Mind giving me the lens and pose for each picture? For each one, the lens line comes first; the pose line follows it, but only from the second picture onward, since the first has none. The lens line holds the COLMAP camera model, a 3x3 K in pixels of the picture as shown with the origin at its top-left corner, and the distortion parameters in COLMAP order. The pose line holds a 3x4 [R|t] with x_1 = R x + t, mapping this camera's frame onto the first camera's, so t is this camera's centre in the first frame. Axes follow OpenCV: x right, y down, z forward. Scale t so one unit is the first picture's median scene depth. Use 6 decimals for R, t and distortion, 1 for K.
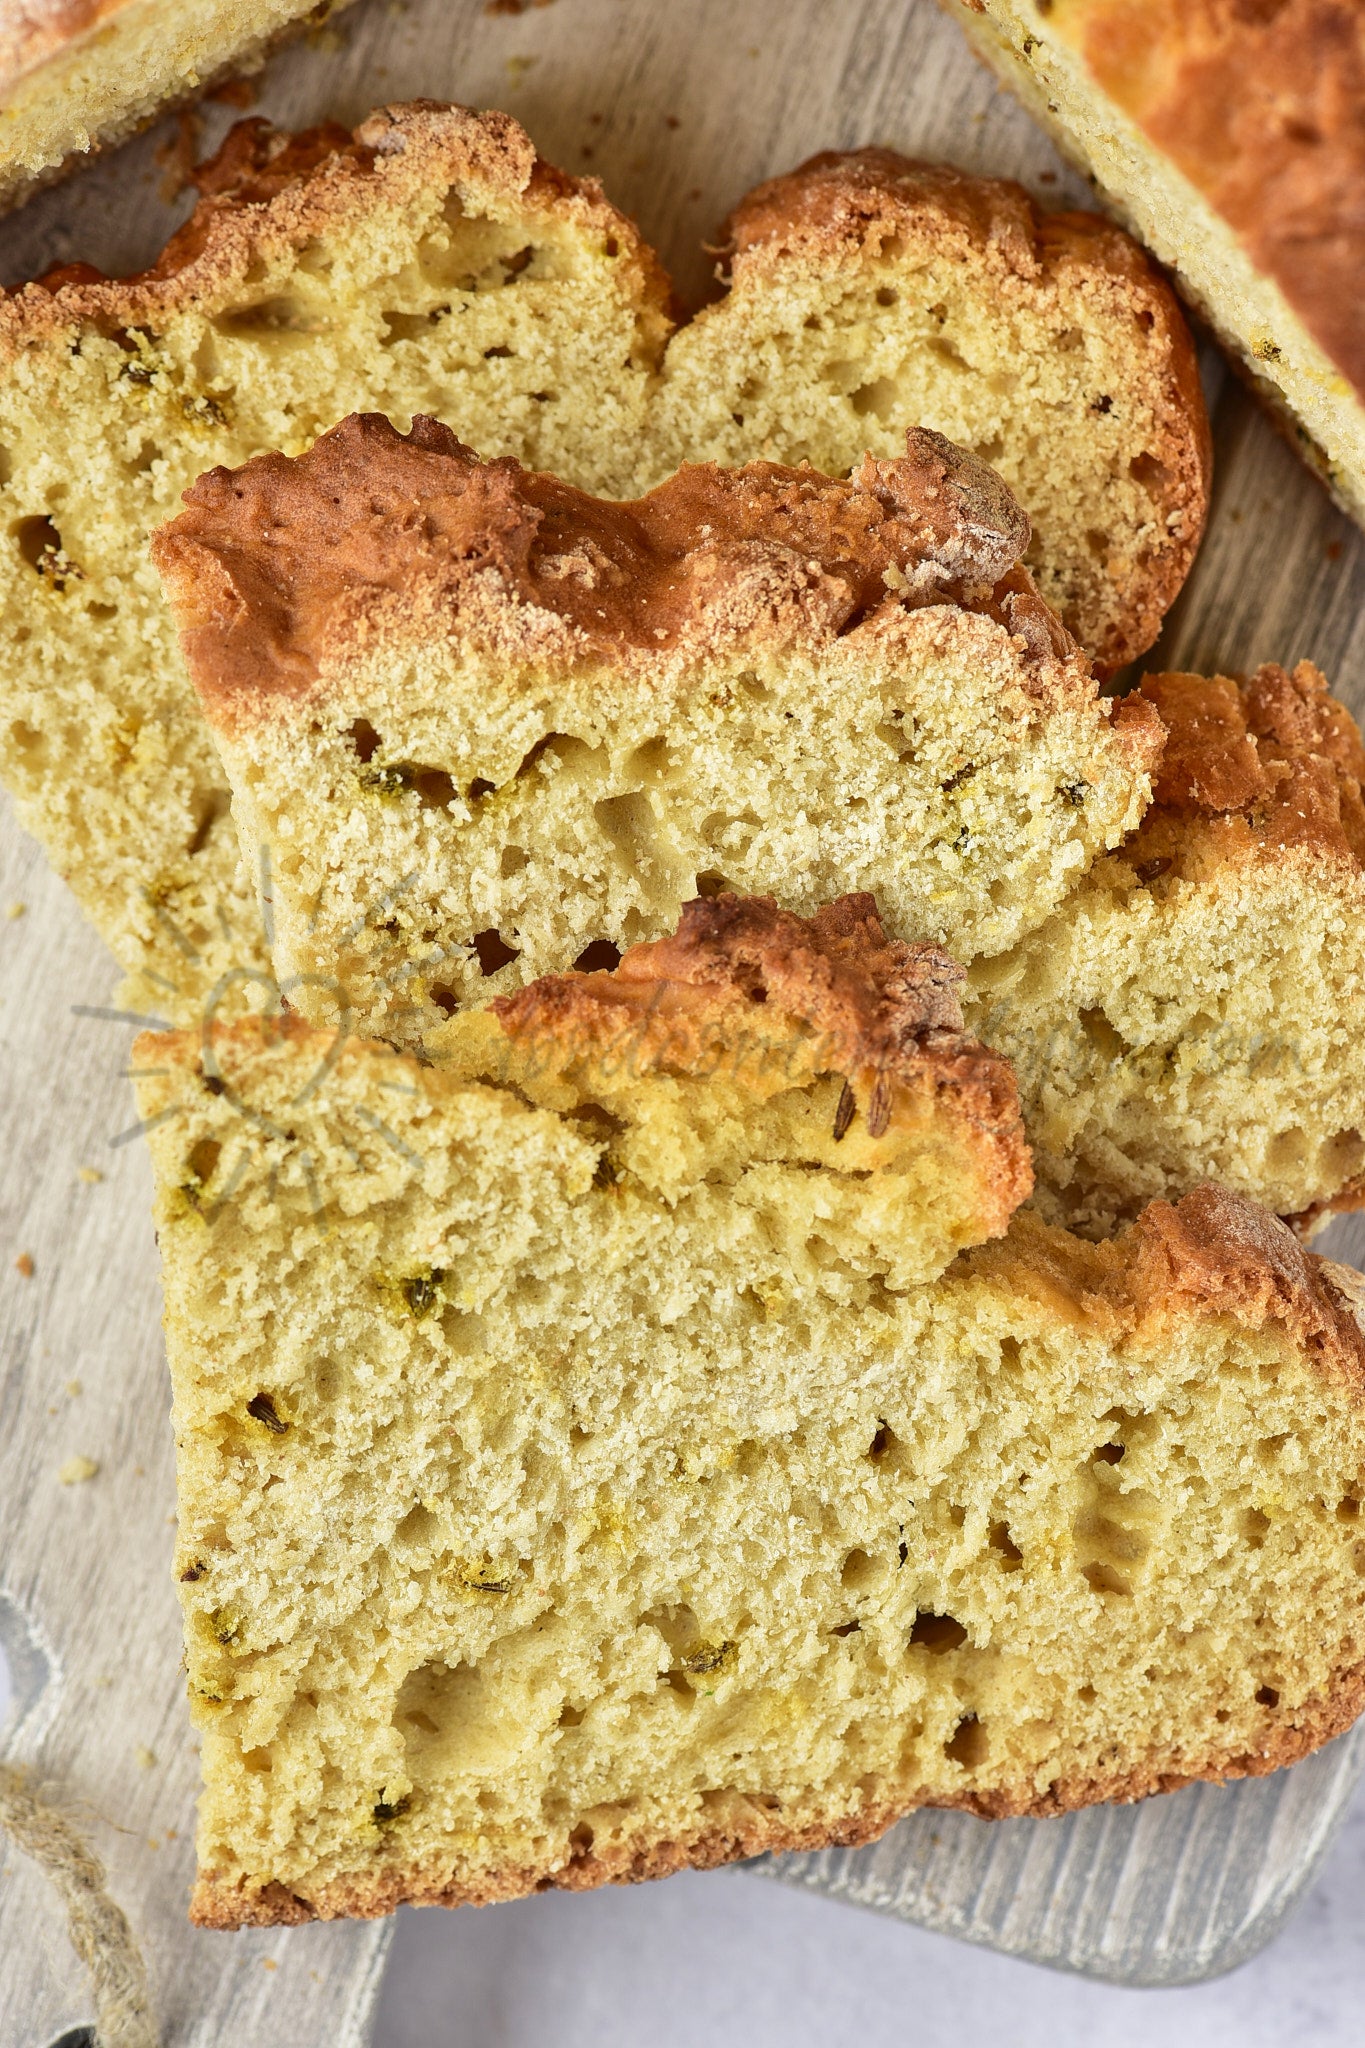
lens RADIAL K [[7535.6, 0, 682.5], [0, 7535.6, 1024.0], [0, 0, 1]] dist [-0.215730, 0.650688]
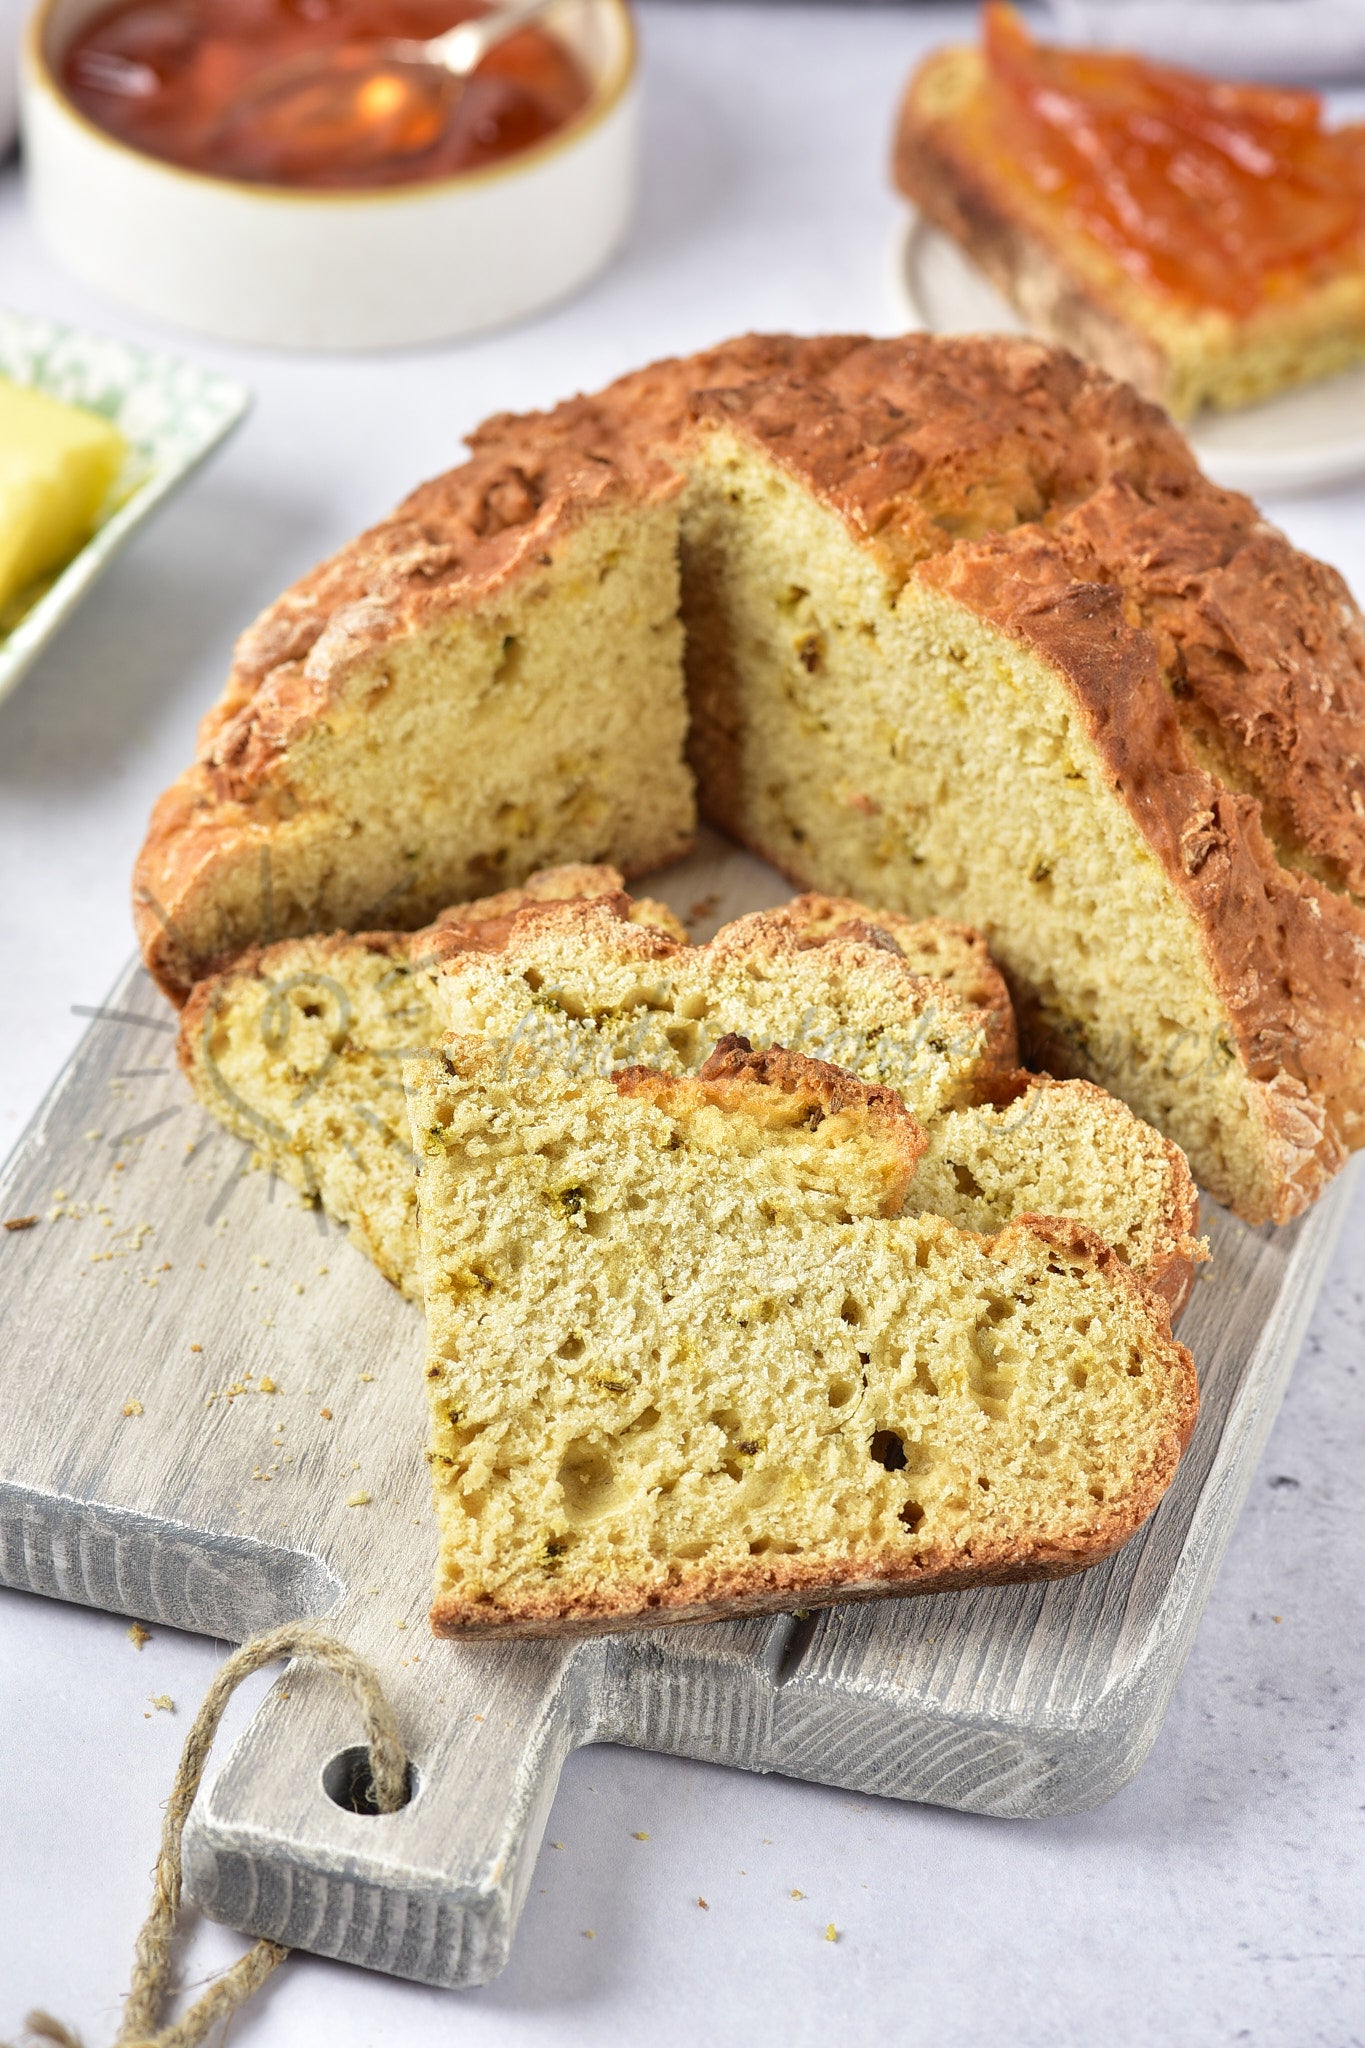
lens RADIAL K [[6806.4, 0, 682.5], [0, 6806.4, 1024.0], [0, 0, 1]] dist [-0.239696, 1.508485]
pose [[0.999549, -0.026691, 0.013727, -0.029082], [0.028120, 0.672917, -0.739183, 1.119493], [0.010493, 0.739236, 0.673364, -0.061671]]
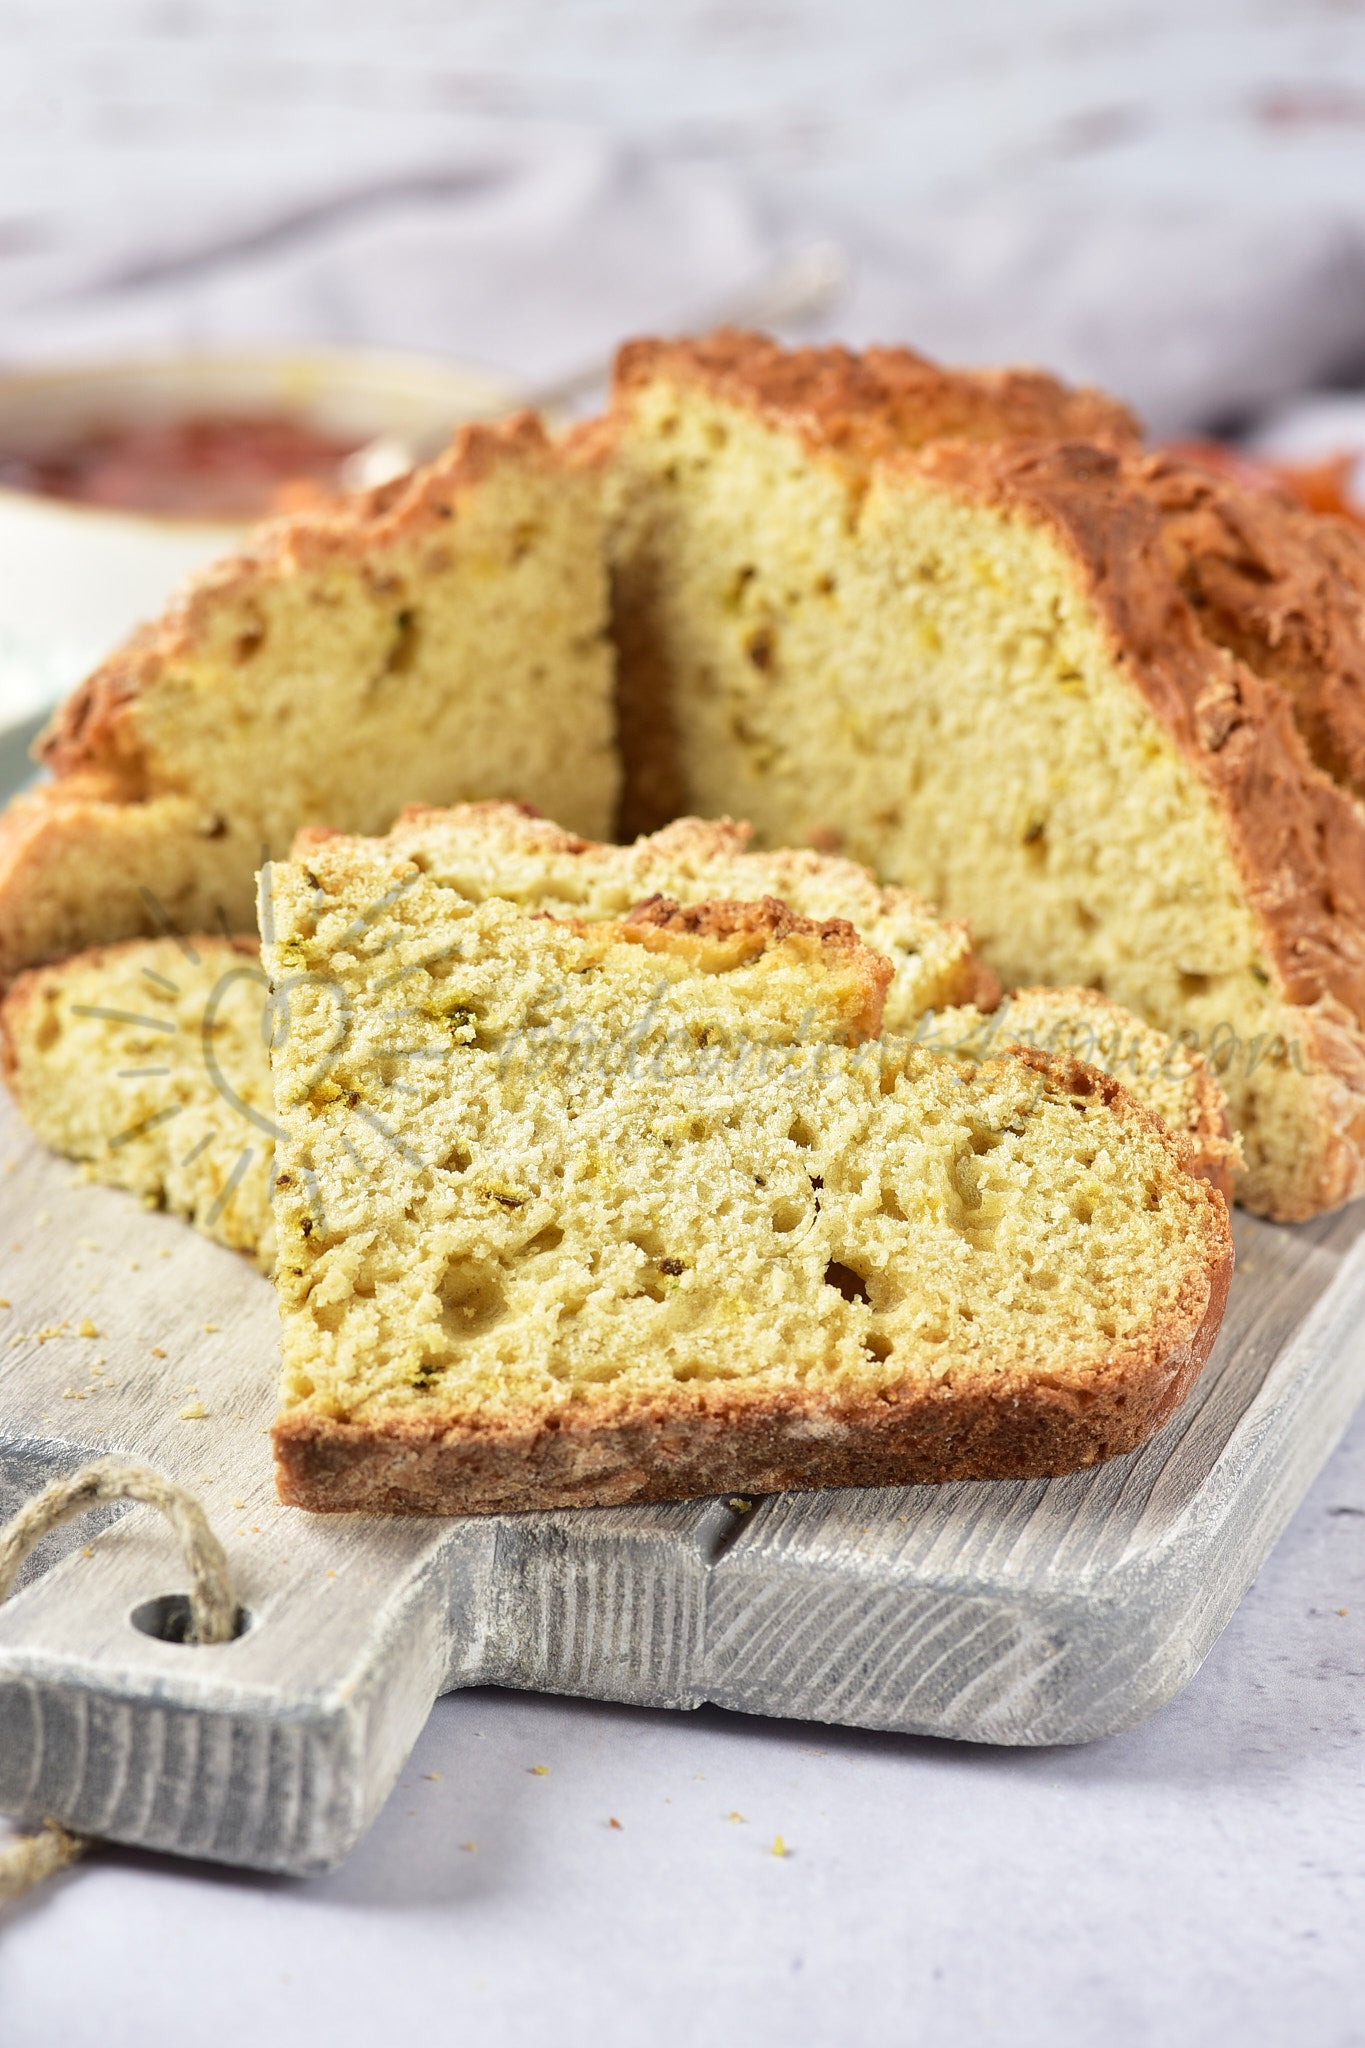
lens RADIAL K [[7076.5, 0, 682.5], [0, 7076.5, 1024.0], [0, 0, 1]] dist [-0.233531, 1.251970]
pose [[0.999584, -0.025492, 0.013492, -0.010721], [0.022378, 0.390312, -0.920411, 1.212002], [0.018197, 0.920330, 0.390720, 0.481133]]
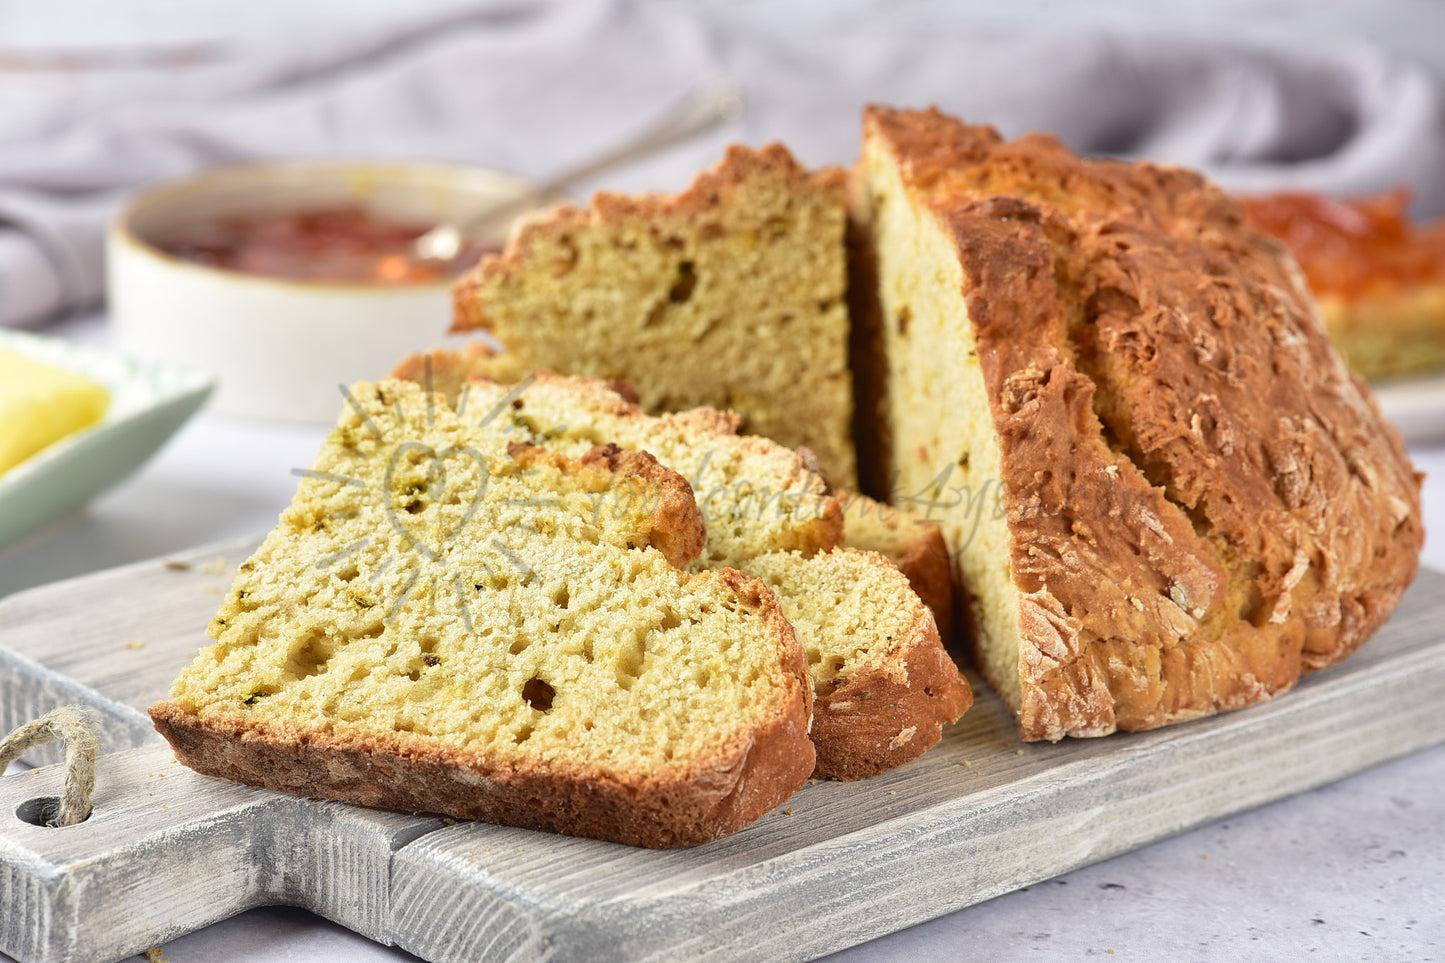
lens RADIAL K [[4993.0, 0, 722.5], [0, 4993.0, 481.5], [0, 0, 1]] dist [-0.233531, 1.251970]
pose [[0.876232, 0.130508, -0.463882, 0.690985], [-0.480443, 0.311137, -0.819981, 1.138139], [0.037317, 0.941362, 0.335329, 0.510712]]
